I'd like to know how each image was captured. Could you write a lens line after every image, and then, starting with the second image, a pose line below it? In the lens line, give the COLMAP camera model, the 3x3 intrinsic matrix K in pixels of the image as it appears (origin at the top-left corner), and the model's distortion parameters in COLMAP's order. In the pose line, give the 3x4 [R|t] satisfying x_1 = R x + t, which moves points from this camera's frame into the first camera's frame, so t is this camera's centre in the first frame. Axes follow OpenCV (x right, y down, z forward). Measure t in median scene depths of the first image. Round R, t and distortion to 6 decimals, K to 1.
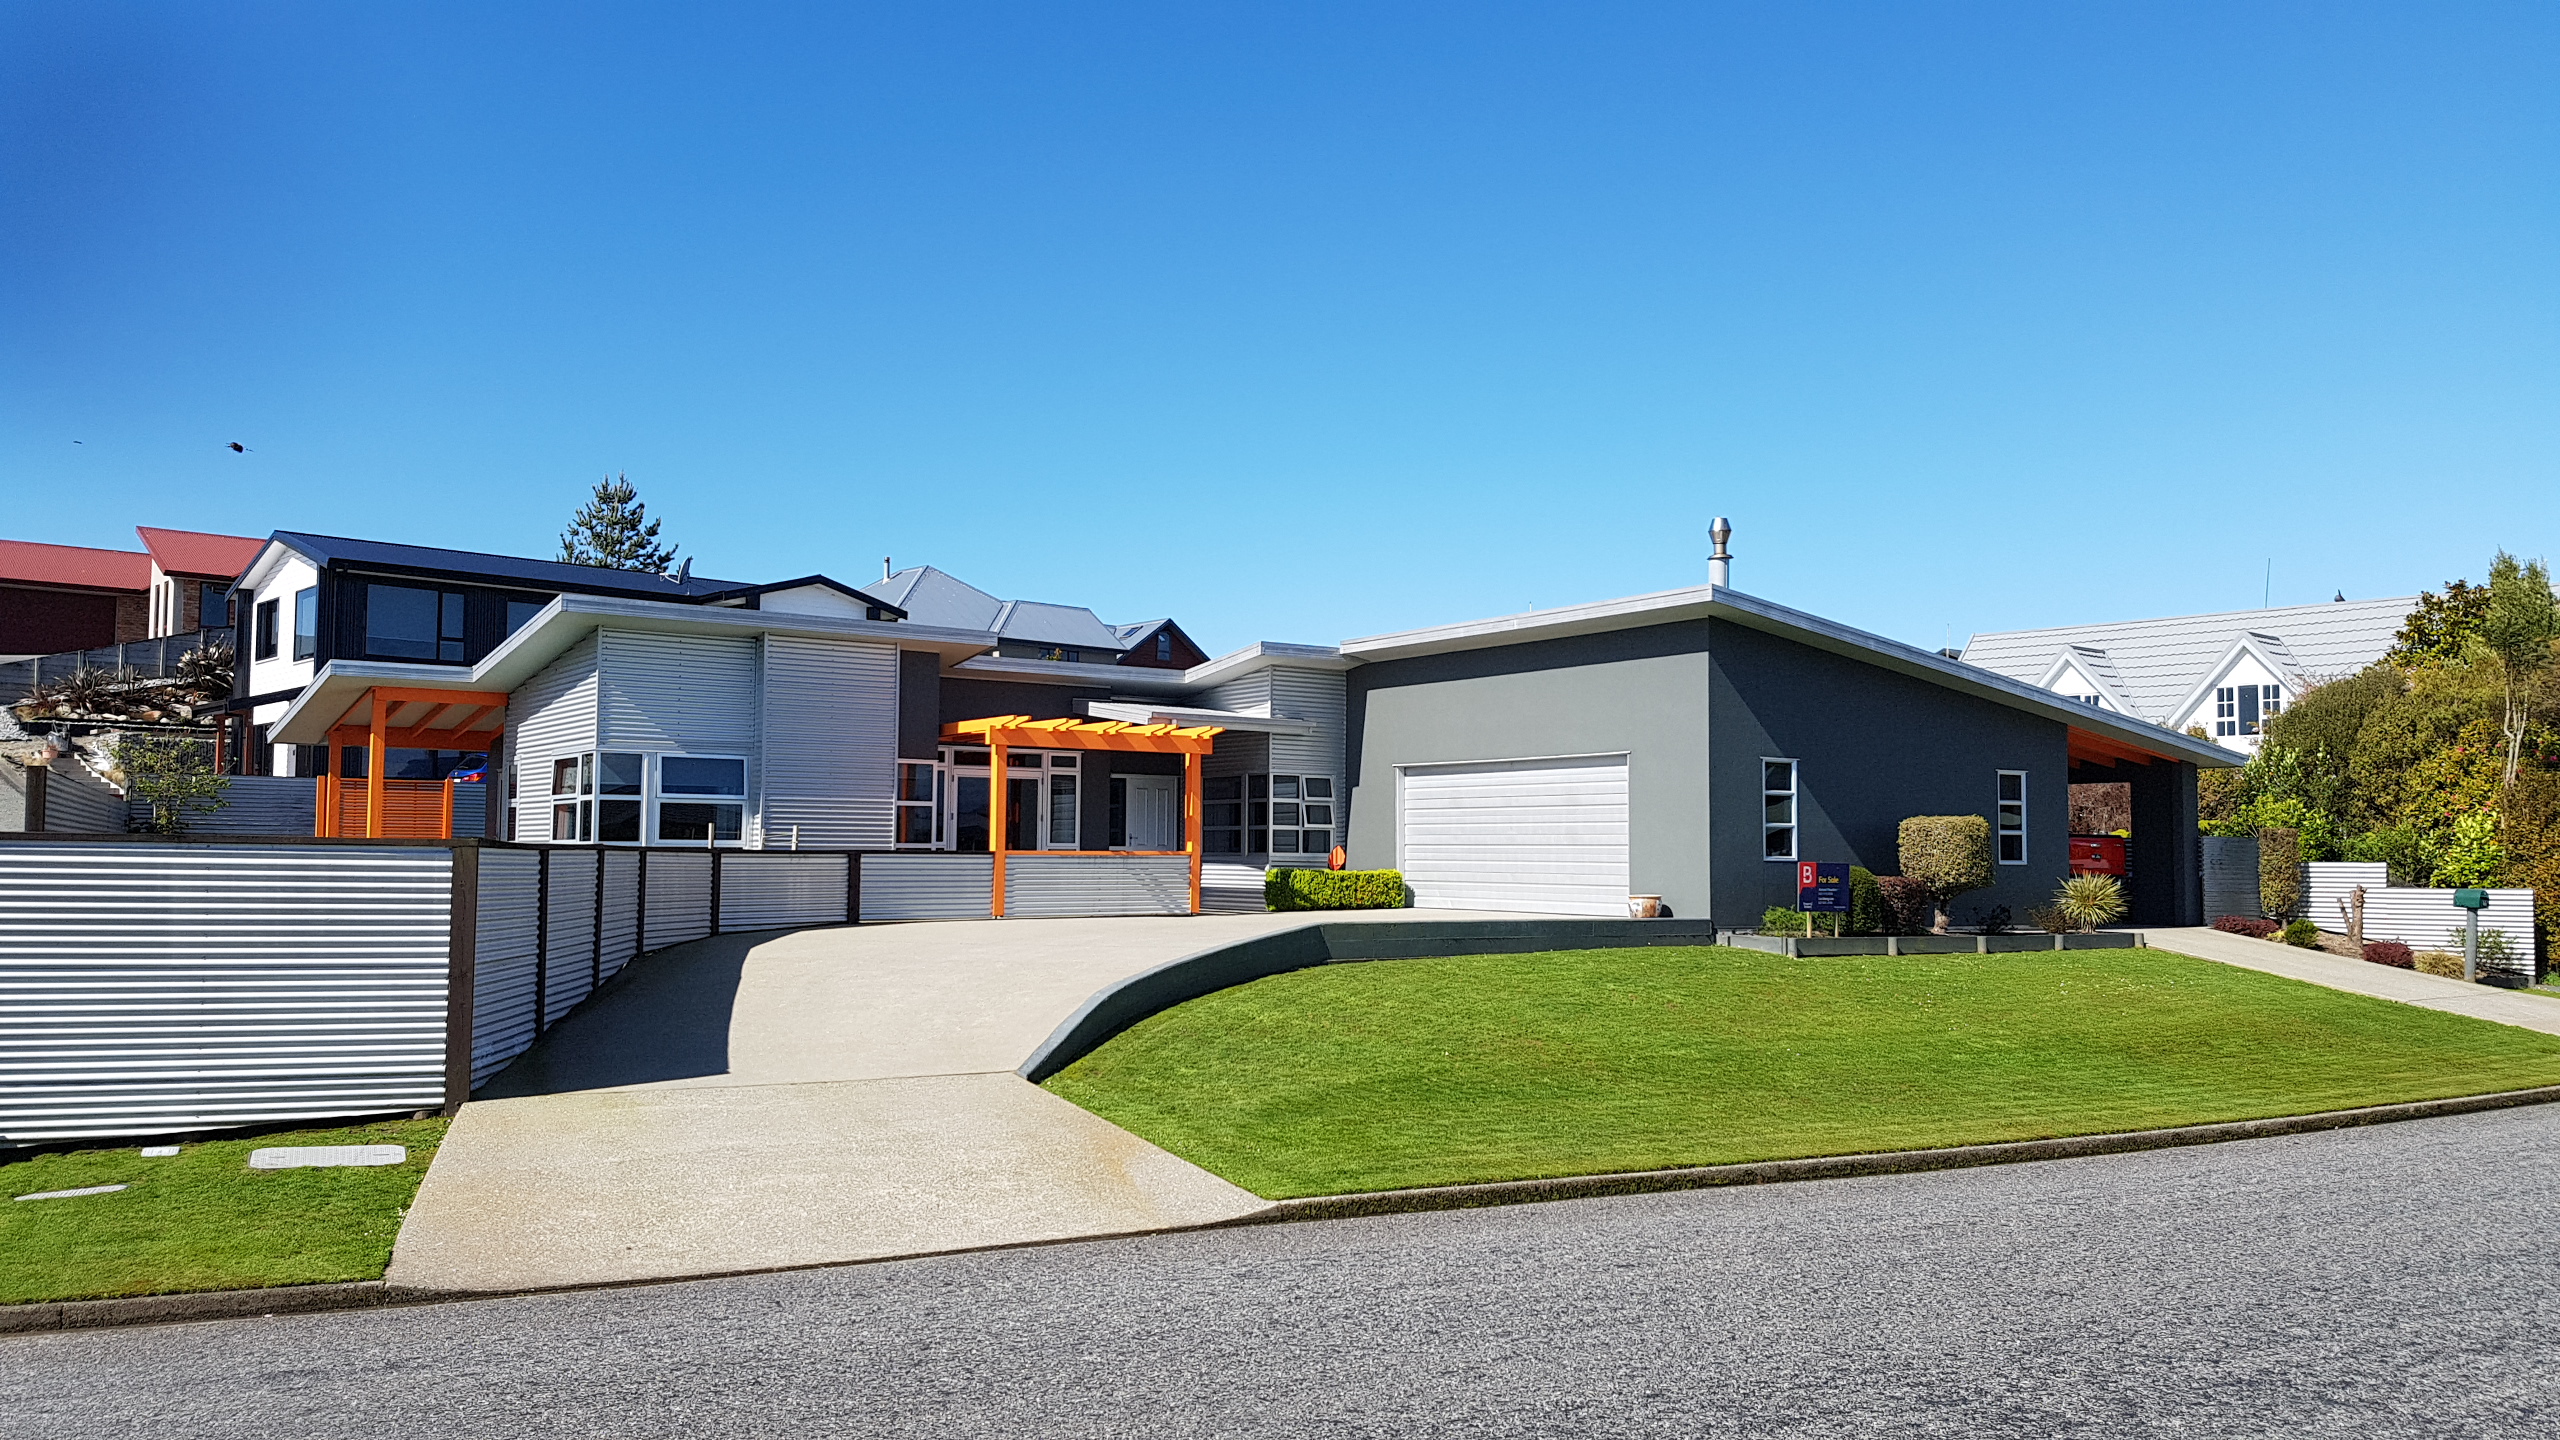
lens RADIAL K [[1954.8, 0, 1281.9], [0, 1954.8, 729.1], [0, 0, 1]] dist [0.070361, -0.003420]
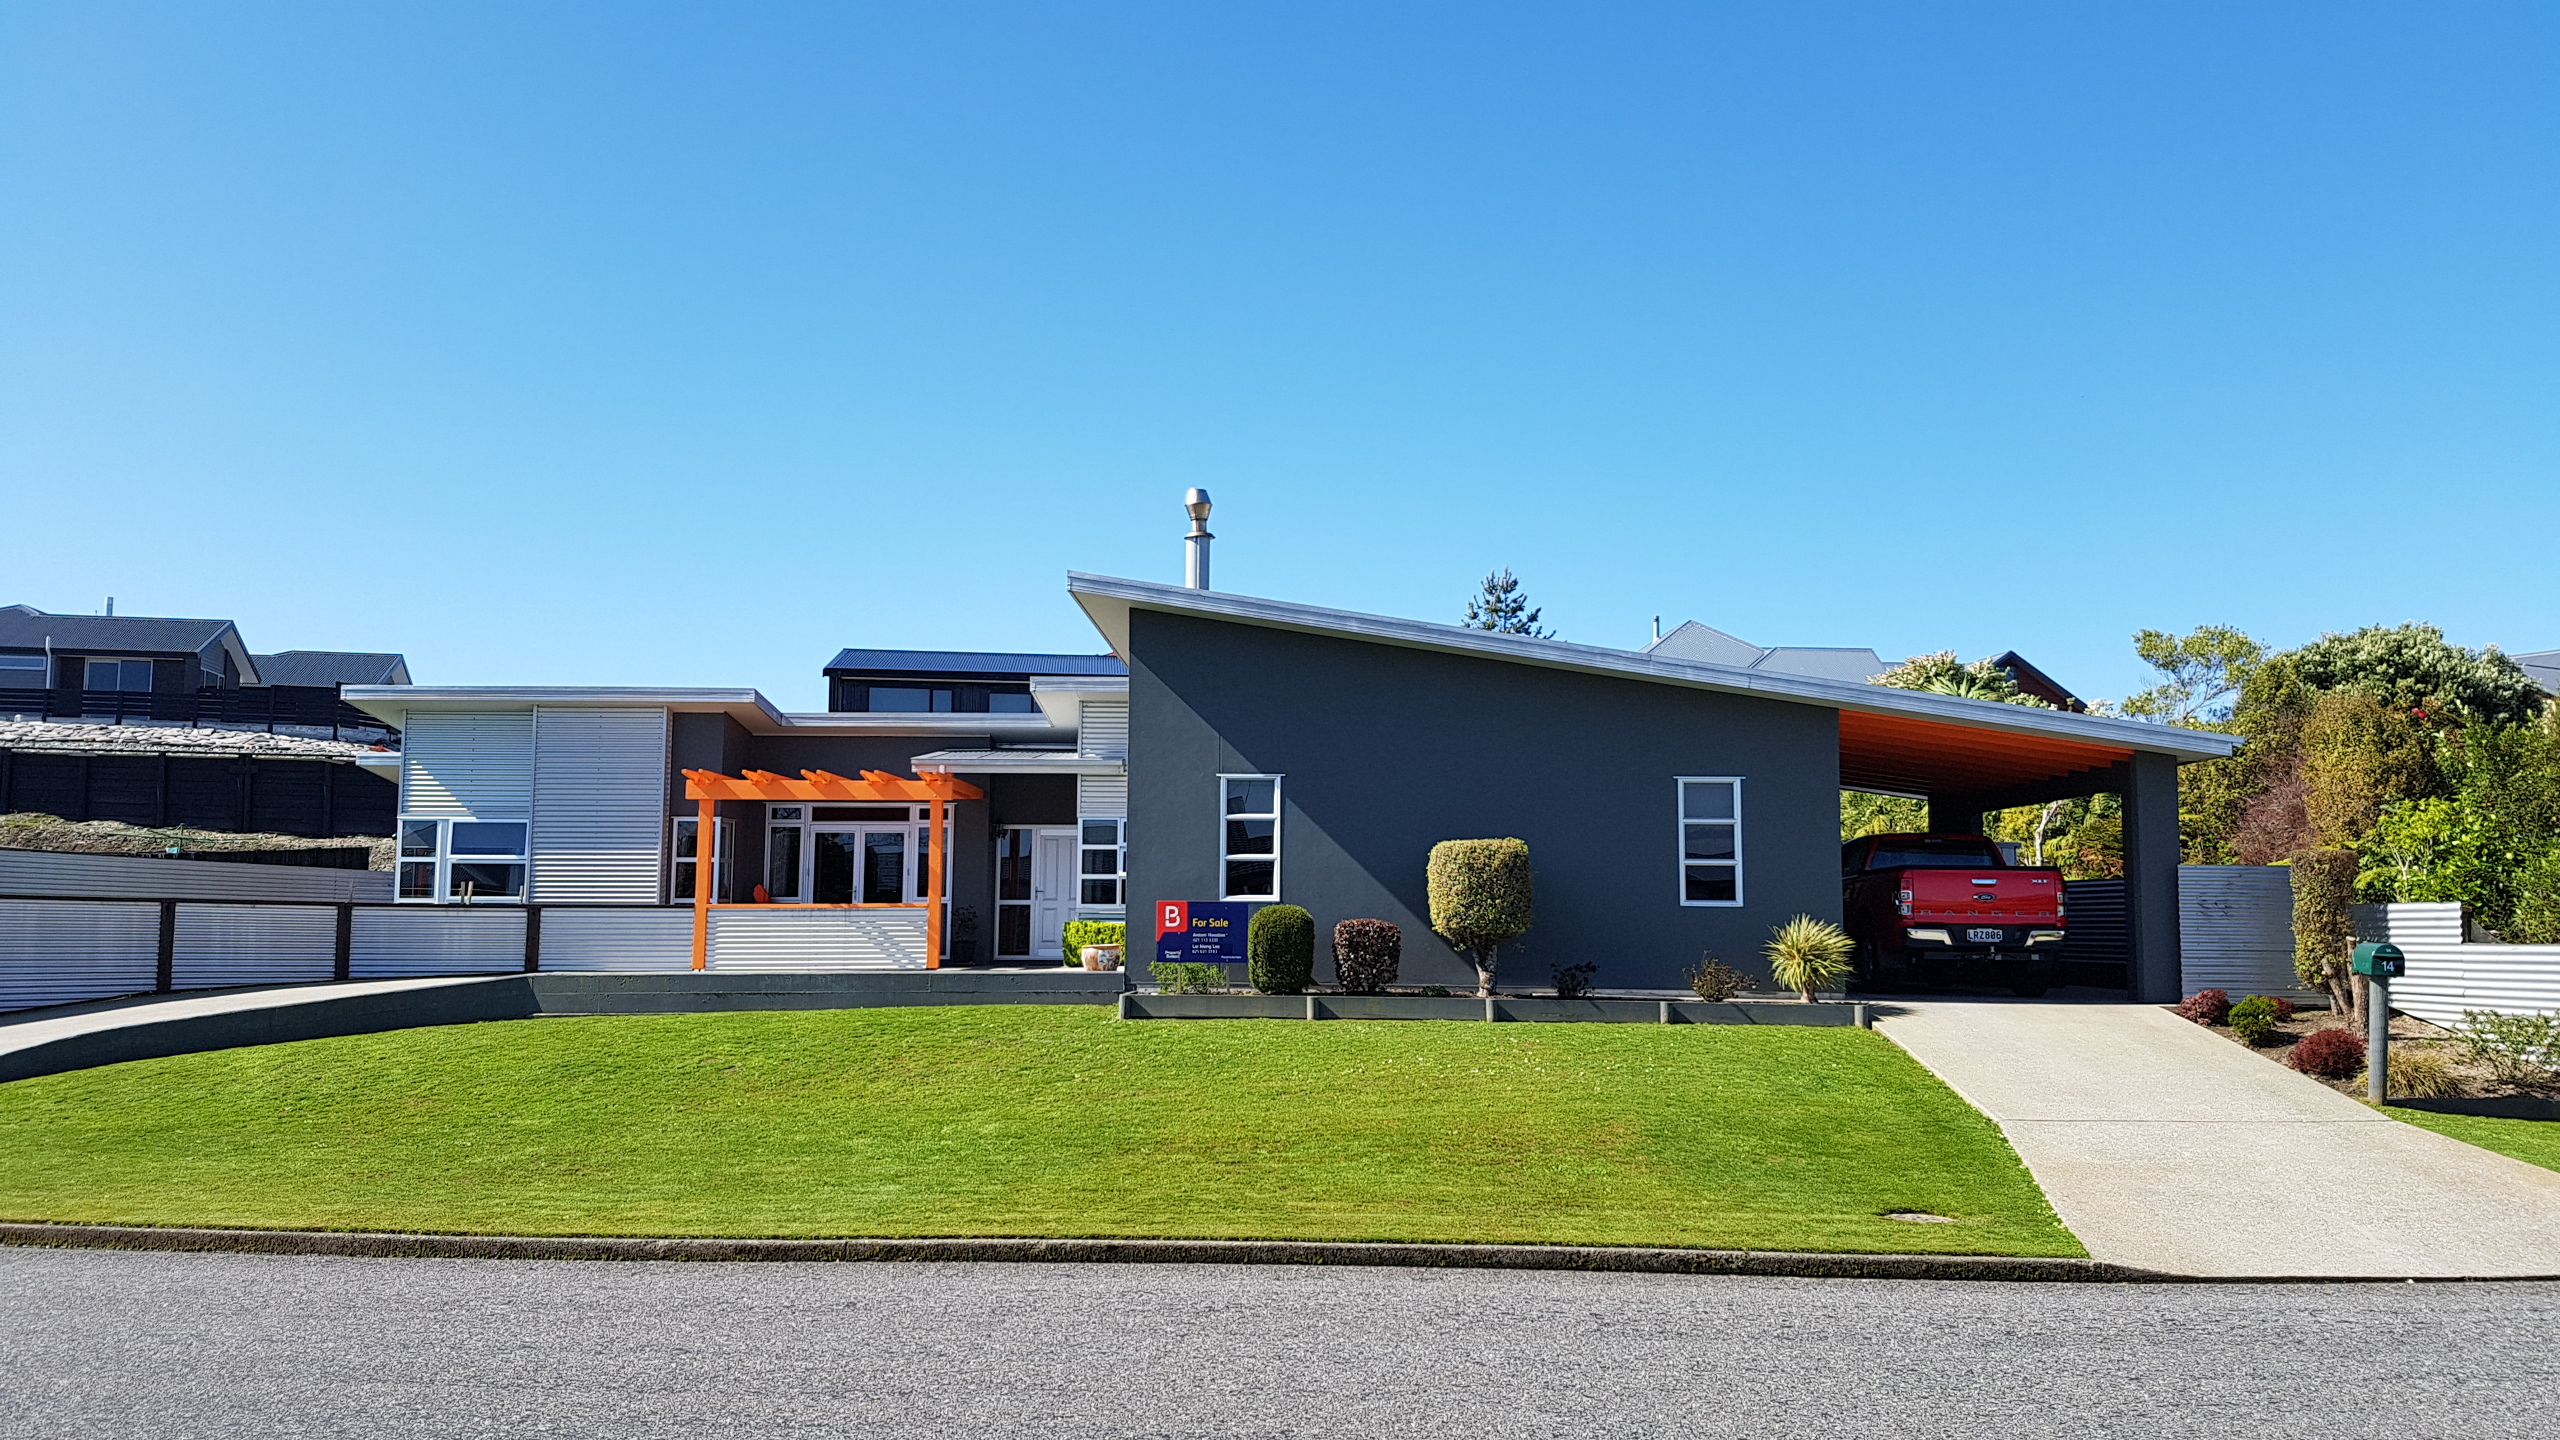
lens RADIAL K [[1954.8, 0, 1280.9], [0, 1954.8, 715.5], [0, 0, 1]] dist [0.070361, -0.003420]
pose [[0.831702, -0.064089, -0.551511, 0.692144], [0.037864, 0.997550, -0.058821, 0.037553], [0.553930, 0.028040, 0.832091, 0.326677]]
